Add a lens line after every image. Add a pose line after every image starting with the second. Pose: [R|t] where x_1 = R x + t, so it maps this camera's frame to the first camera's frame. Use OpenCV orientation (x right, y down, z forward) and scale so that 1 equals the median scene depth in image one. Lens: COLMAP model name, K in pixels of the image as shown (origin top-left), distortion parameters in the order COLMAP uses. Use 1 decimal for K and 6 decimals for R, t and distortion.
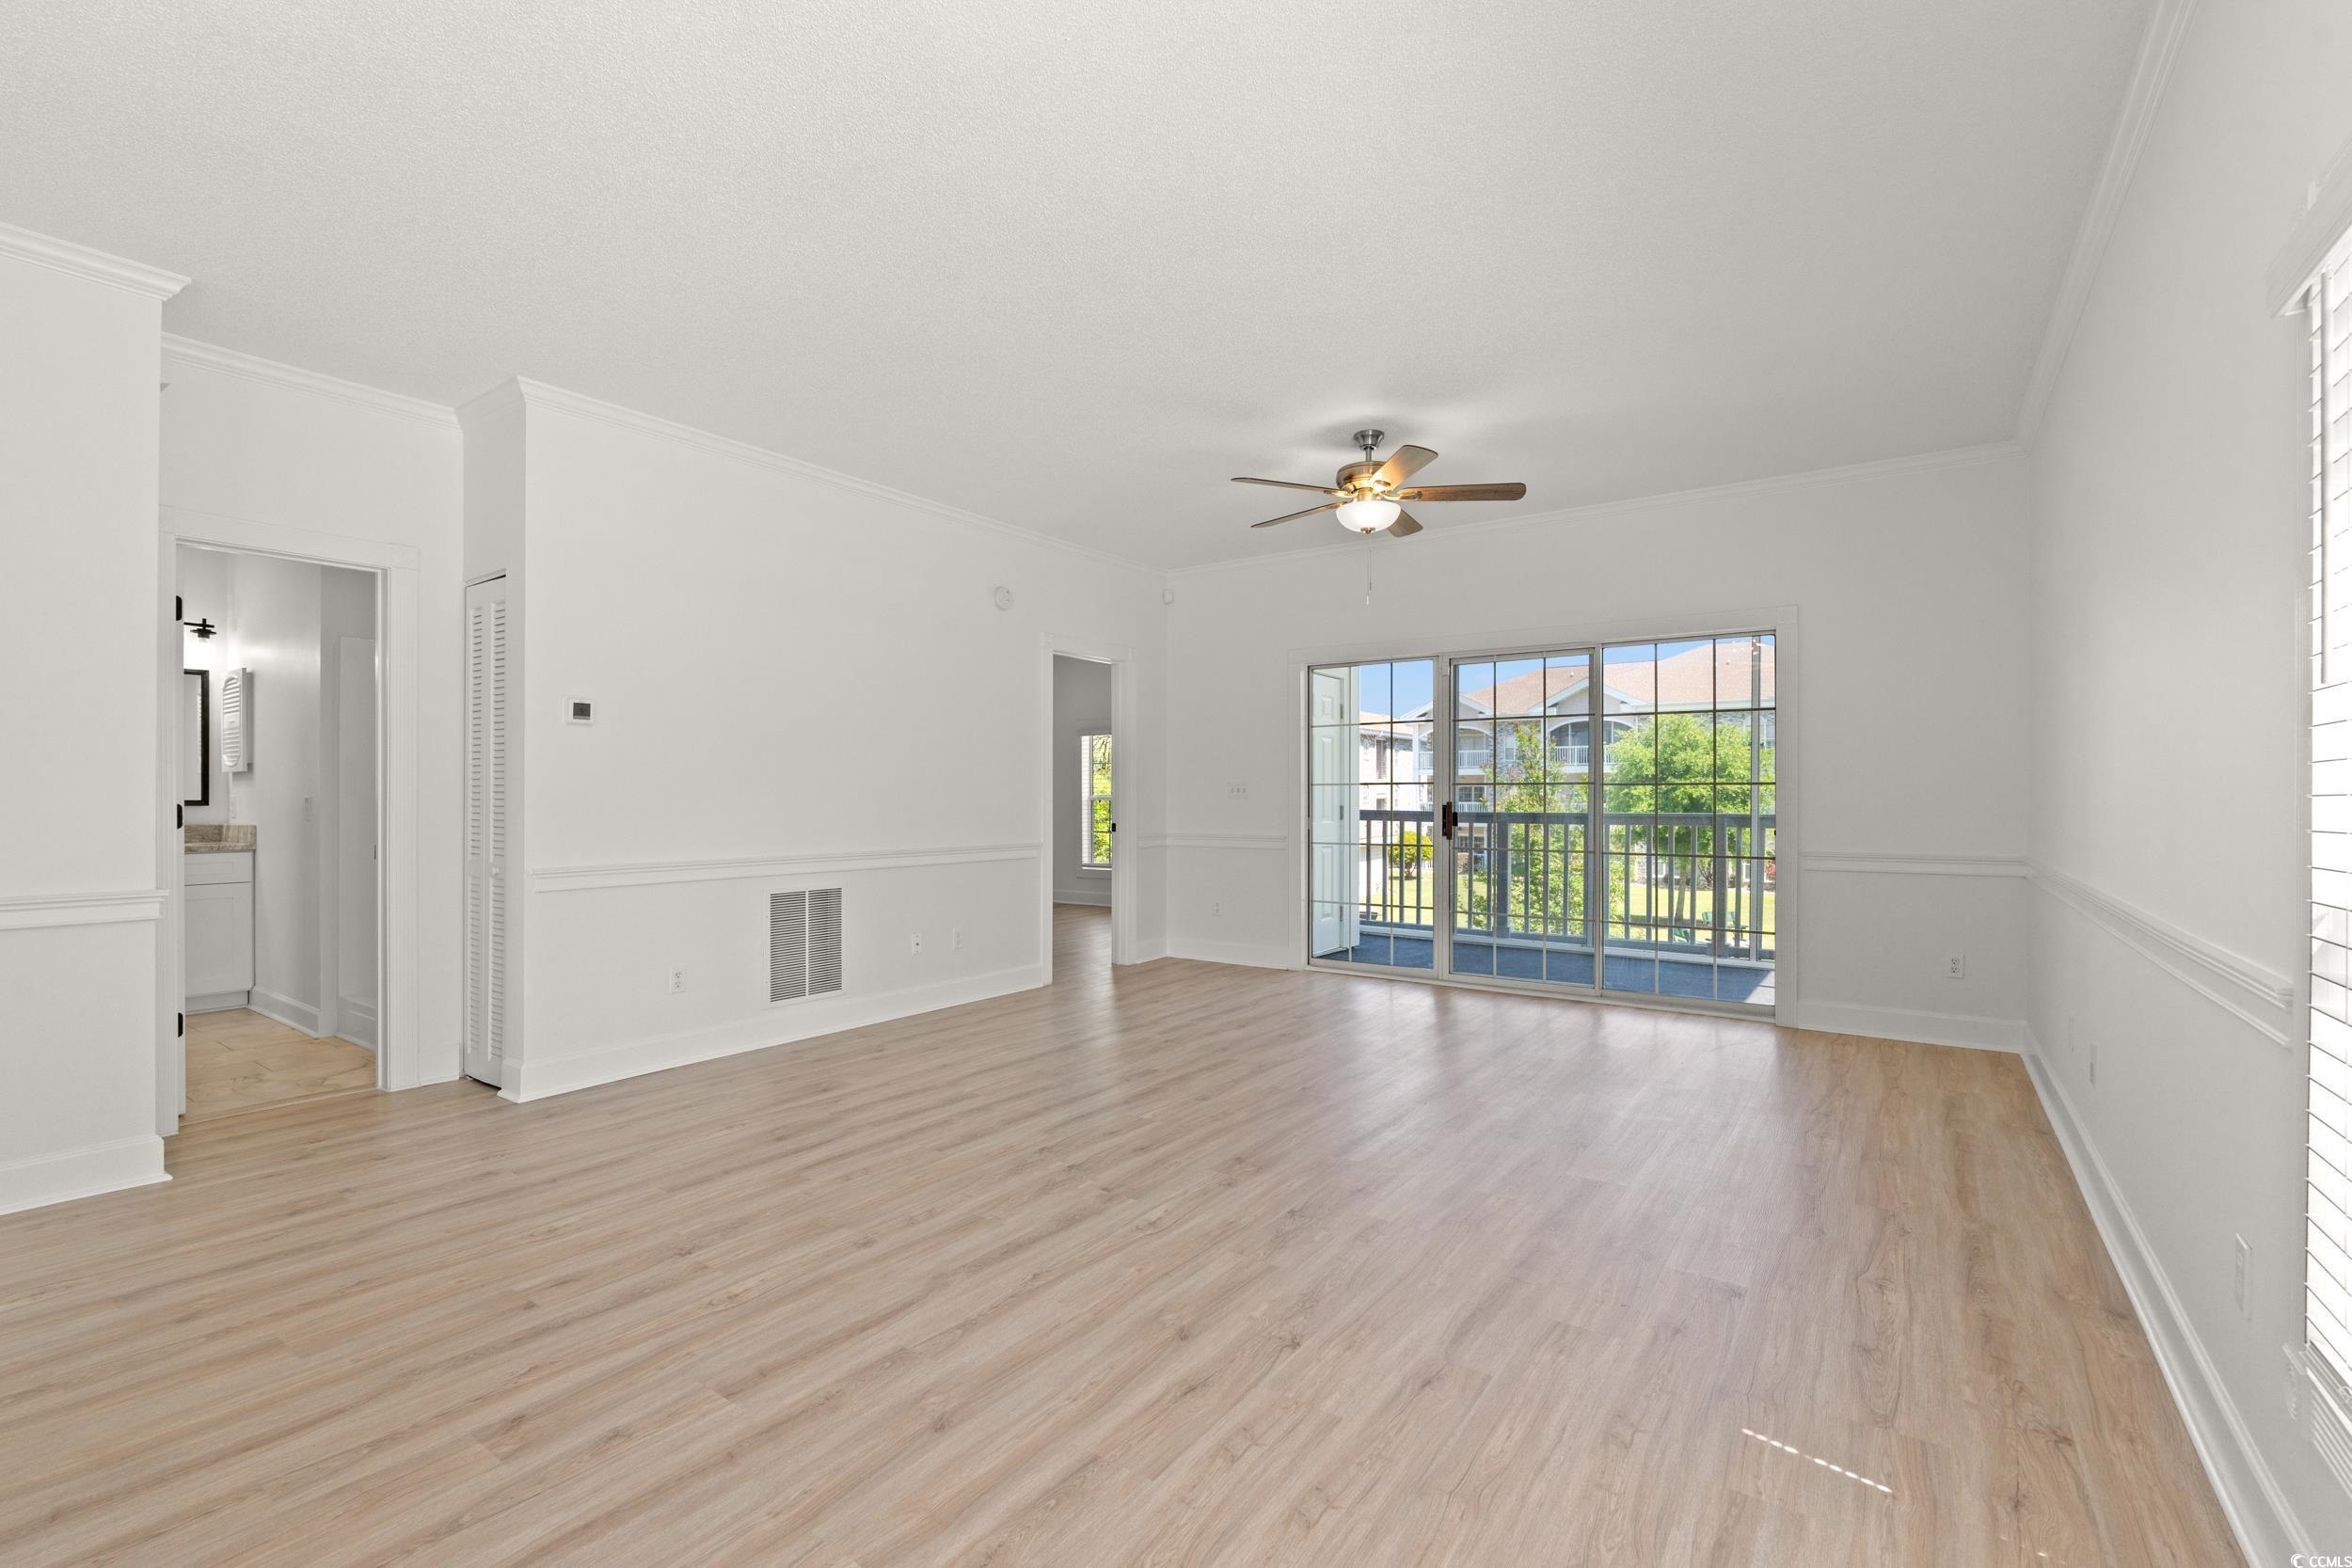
lens RADIAL K [[1028.8, 0, 1178.0], [0, 1028.8, 786.2], [0, 0, 1]] dist [-0.011961, 0.003817]
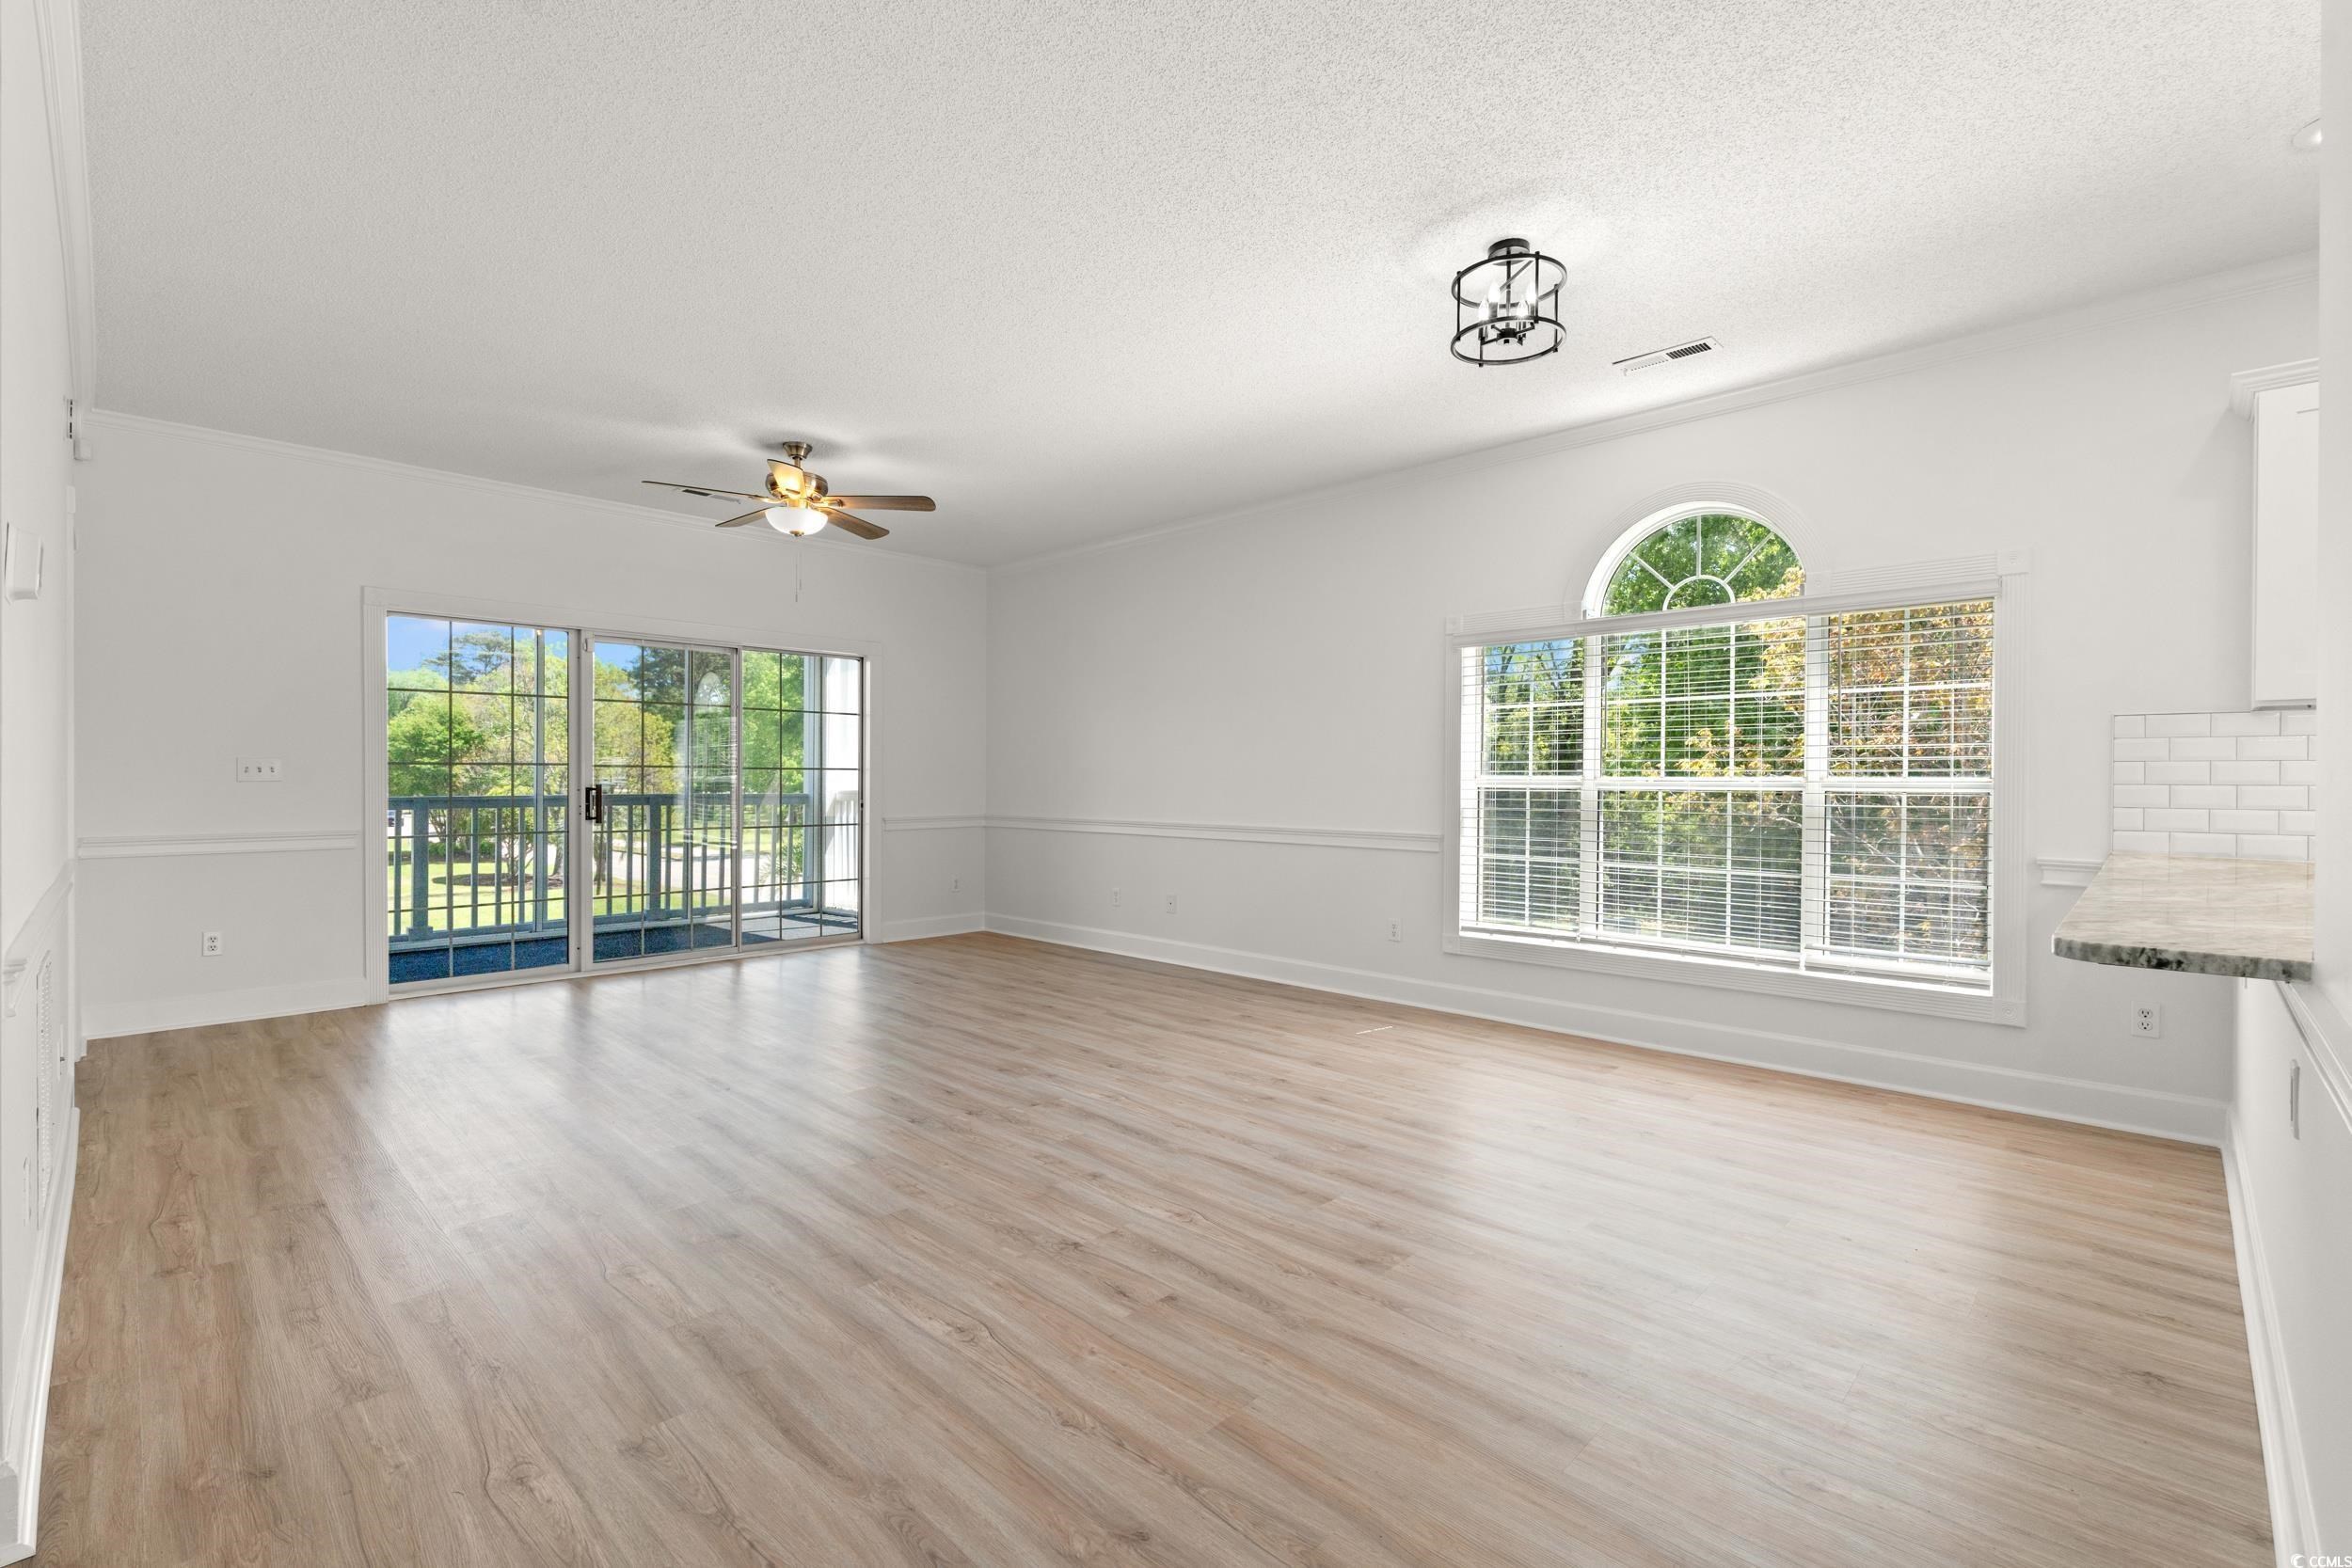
lens RADIAL K [[1028.8, 0, 1171.3], [0, 1028.8, 786.4], [0, 0, 1]] dist [-0.011961, 0.003817]
pose [[0.159849, -0.005851, 0.987124, -1.259063], [-0.010694, 0.999913, 0.007658, 0.006711], [-0.987084, -0.011781, 0.159773, 0.664341]]
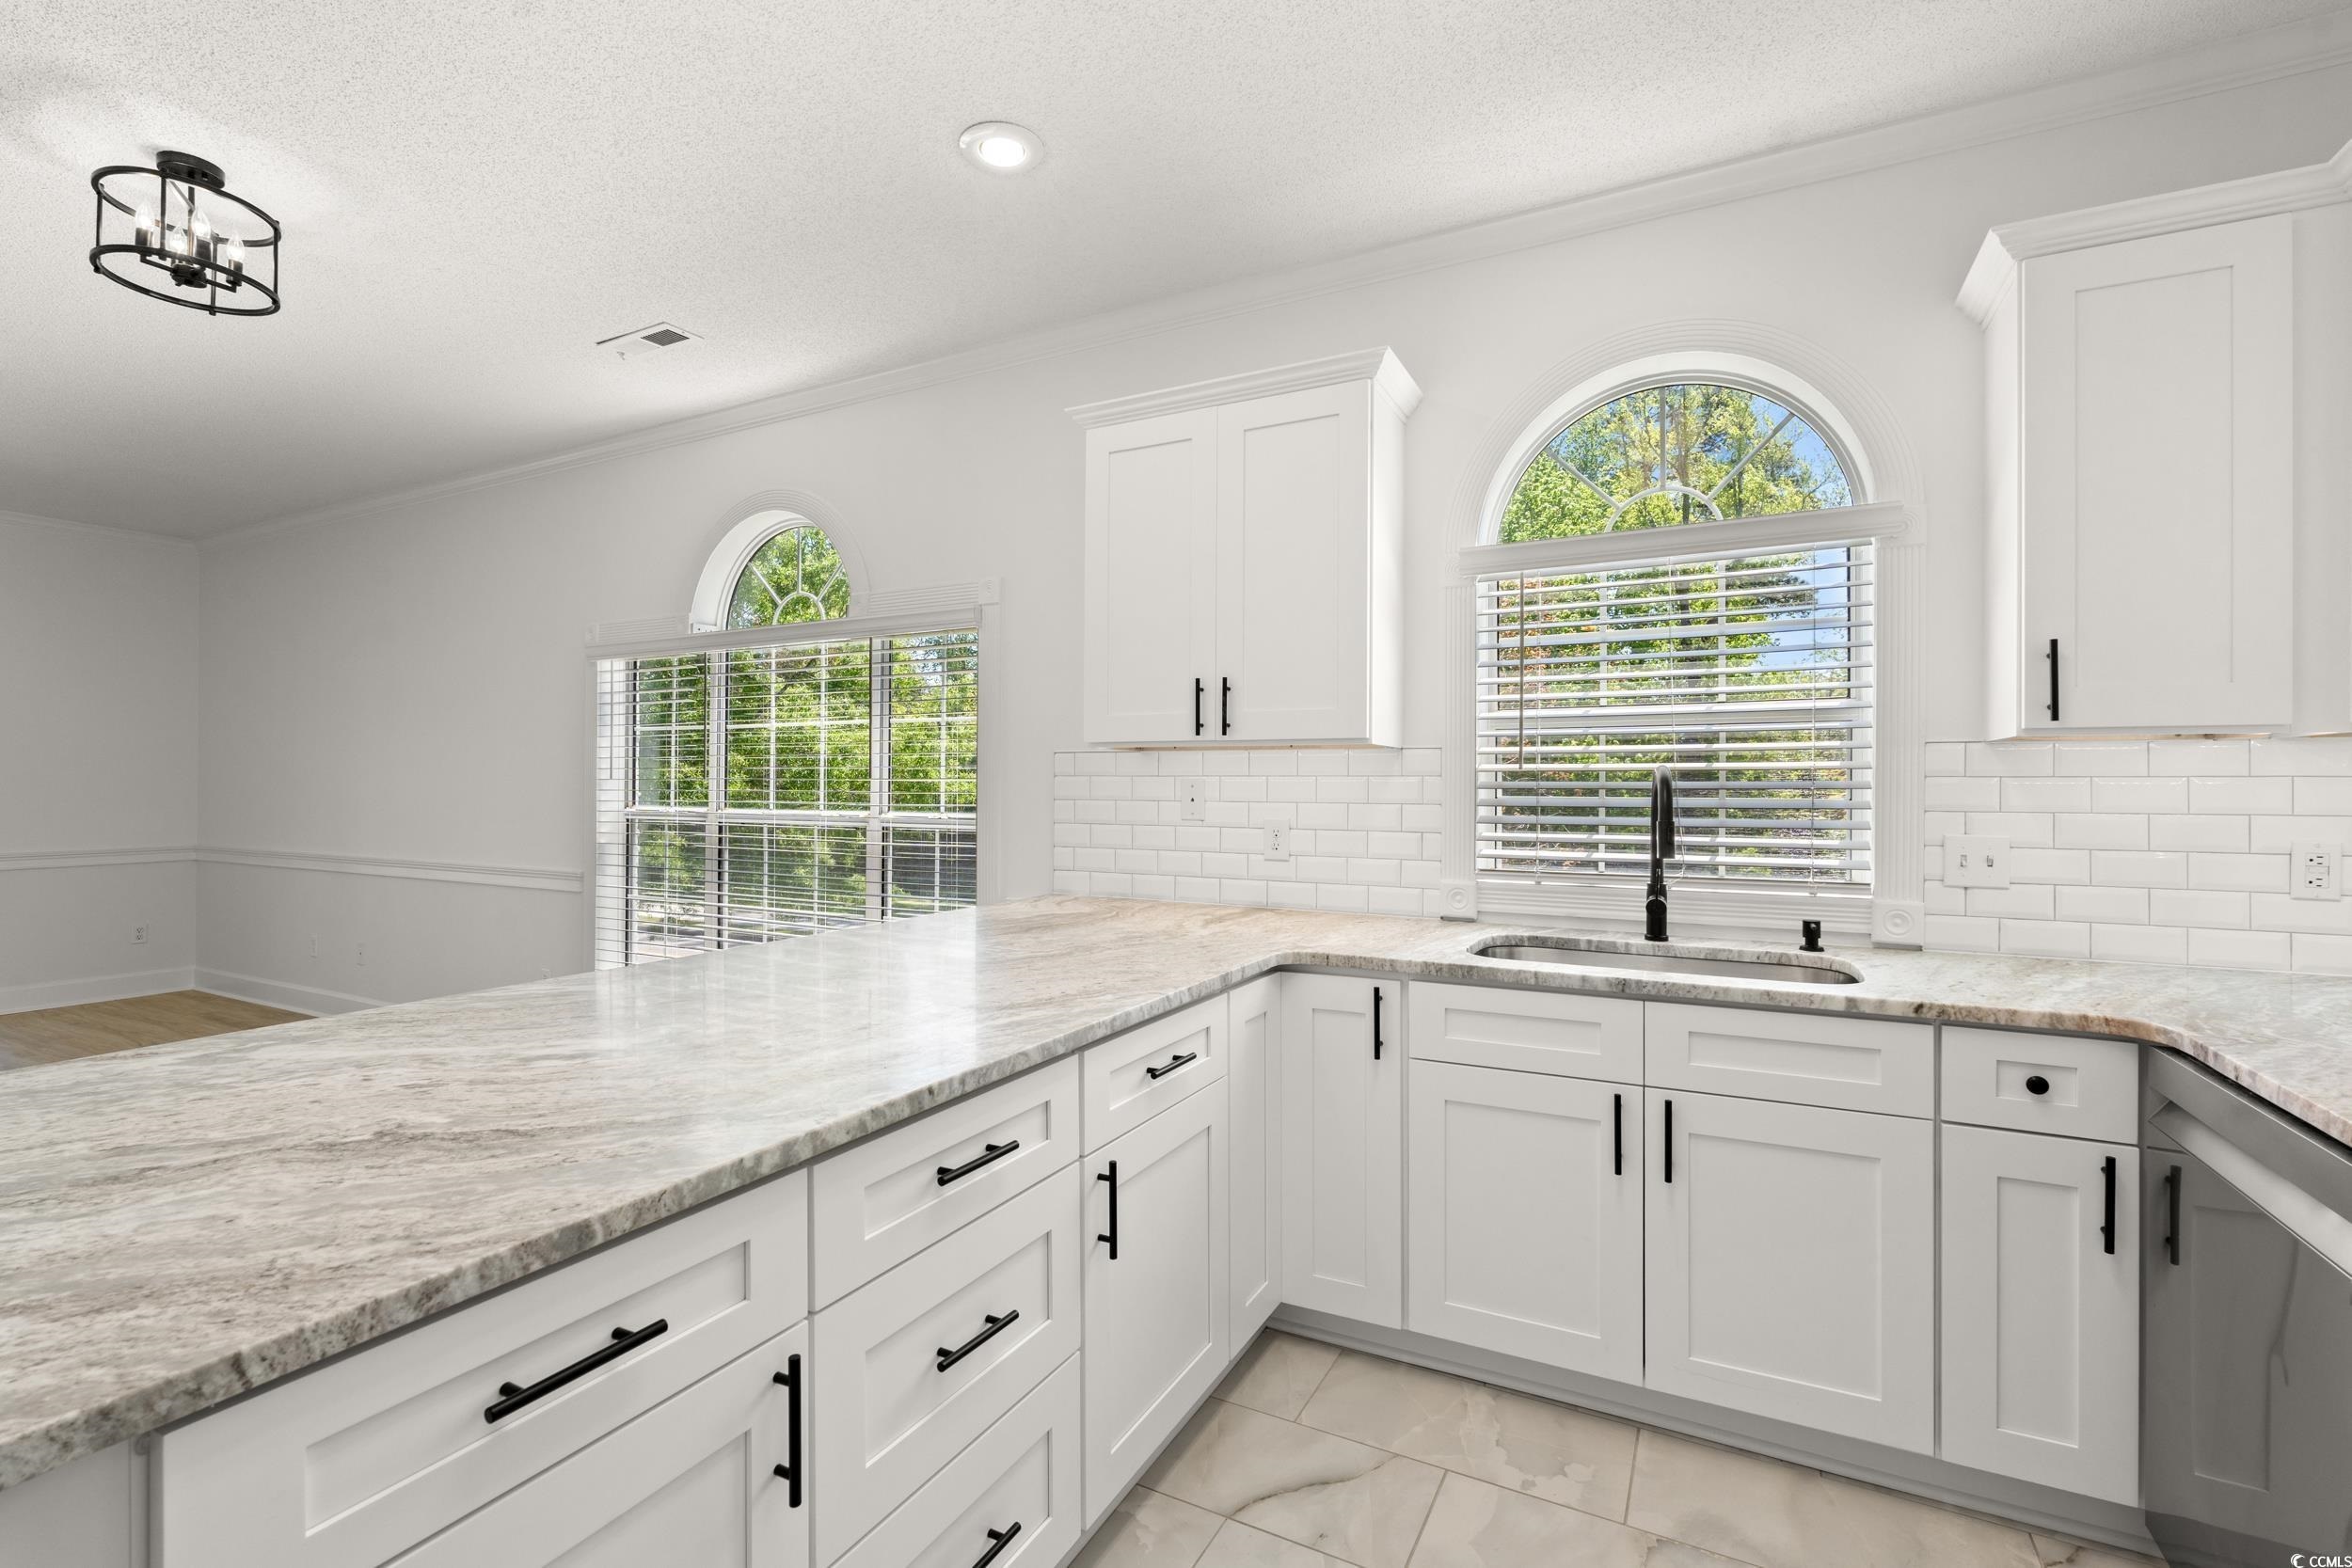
lens RADIAL K [[1028.8, 0, 1170.4], [0, 1028.8, 781.1], [0, 0, 1]] dist [-0.011961, 0.003817]
pose [[-0.127014, -0.000558, 0.991901, -1.091866], [-0.008089, 0.999967, -0.000473, -0.044657], [-0.991868, -0.008083, -0.127014, -0.178348]]
